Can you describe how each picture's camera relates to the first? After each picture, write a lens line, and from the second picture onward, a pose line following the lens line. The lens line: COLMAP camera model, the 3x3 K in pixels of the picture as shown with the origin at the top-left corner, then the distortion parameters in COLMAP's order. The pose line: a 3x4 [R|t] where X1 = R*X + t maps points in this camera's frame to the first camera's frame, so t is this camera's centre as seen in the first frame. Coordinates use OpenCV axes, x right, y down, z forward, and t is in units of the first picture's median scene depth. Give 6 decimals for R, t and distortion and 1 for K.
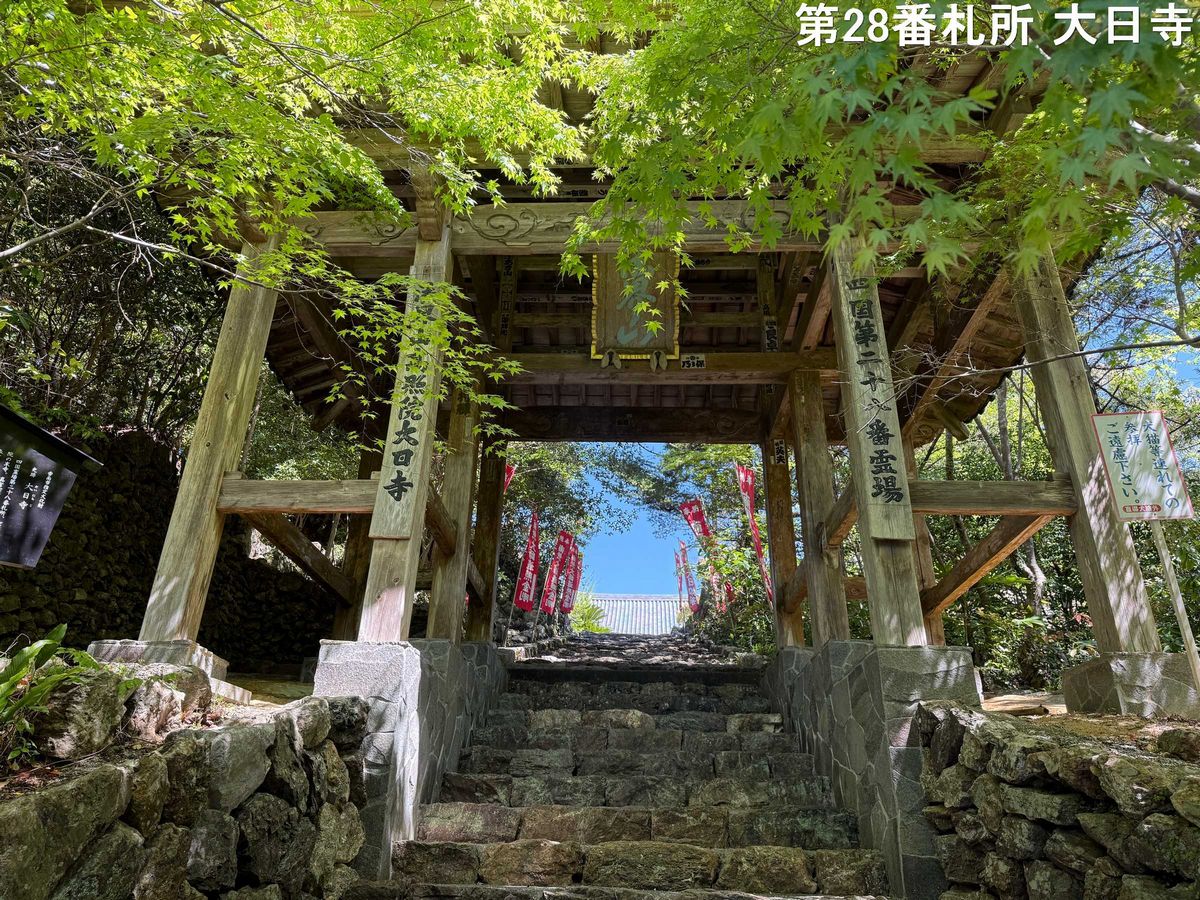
lens RADIAL K [[815.3, 0, 602.8], [0, 815.3, 444.9], [0, 0, 1]] dist [0.000006, -0.001191]
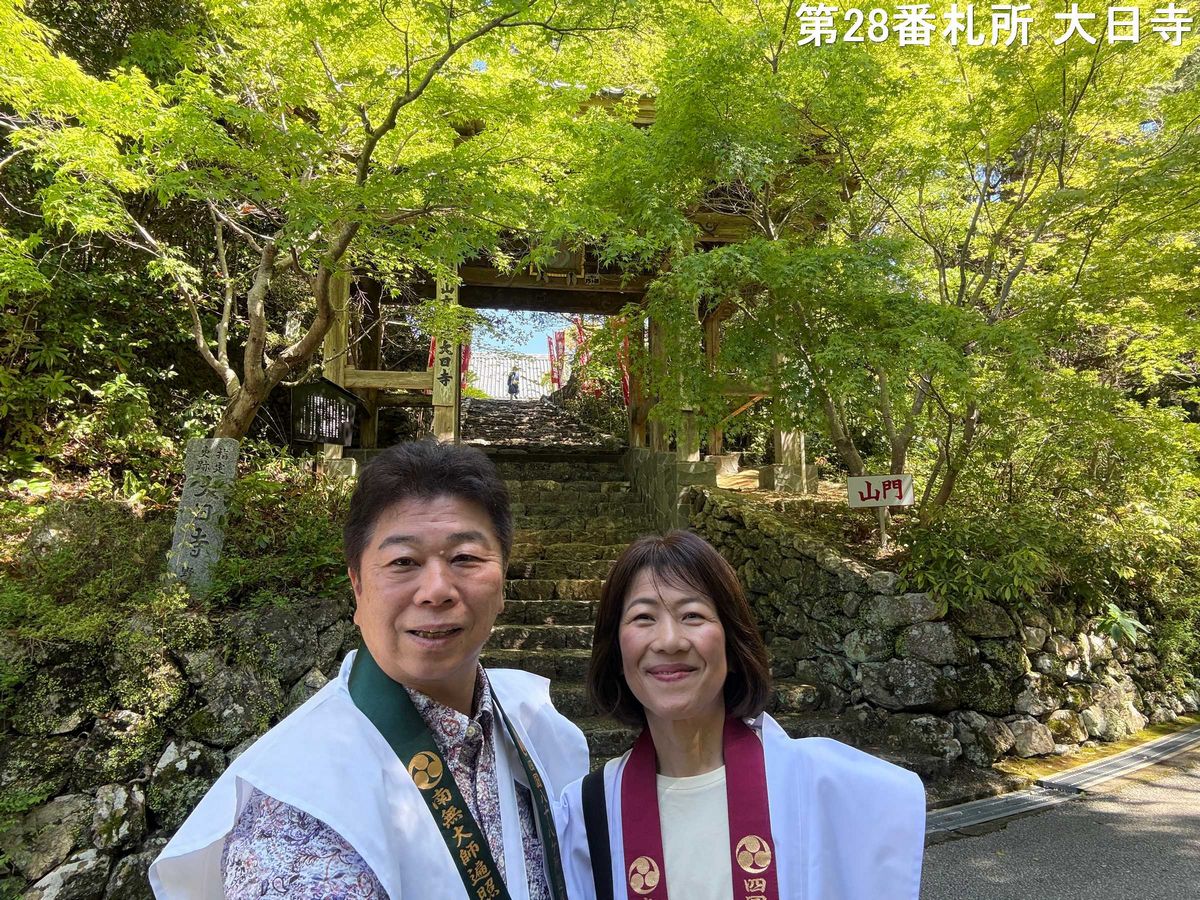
lens RADIAL K [[809.2, 0, 600.0], [0, 809.2, 450.0], [0, 0, 1]] dist [0.078881, -0.076835]
pose [[0.983541, -0.000531, 0.180682, -0.231015], [-0.056484, 0.948973, 0.310258, -0.389738], [-0.171627, -0.315357, 0.933324, -0.868790]]
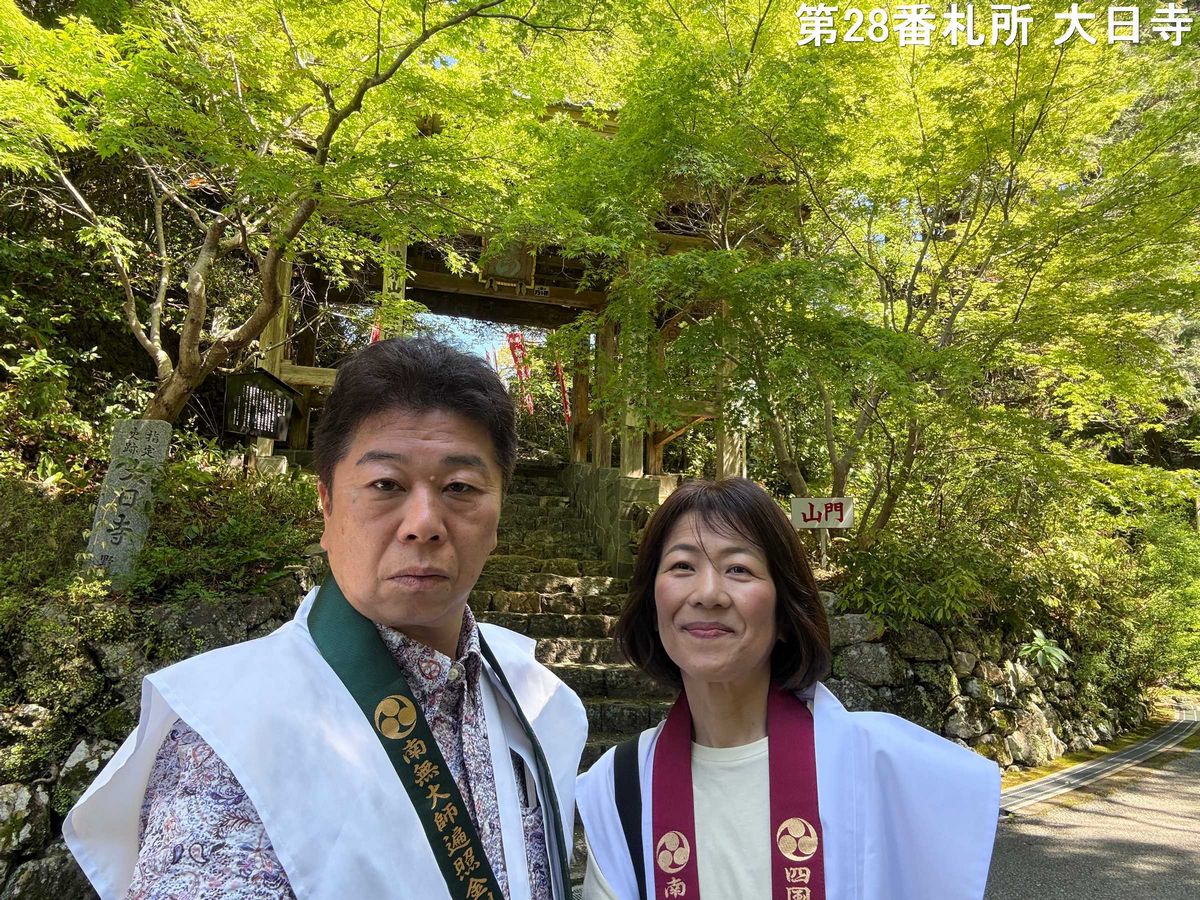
lens RADIAL K [[813.4, 0, 598.4], [0, 813.4, 452.1], [0, 0, 1]] dist [0.072198, -0.069253]
pose [[0.963981, 0.054089, 0.260414, -0.254907], [-0.129036, 0.951267, 0.280074, -0.364467], [-0.232574, -0.303589, 0.923982, -0.856366]]
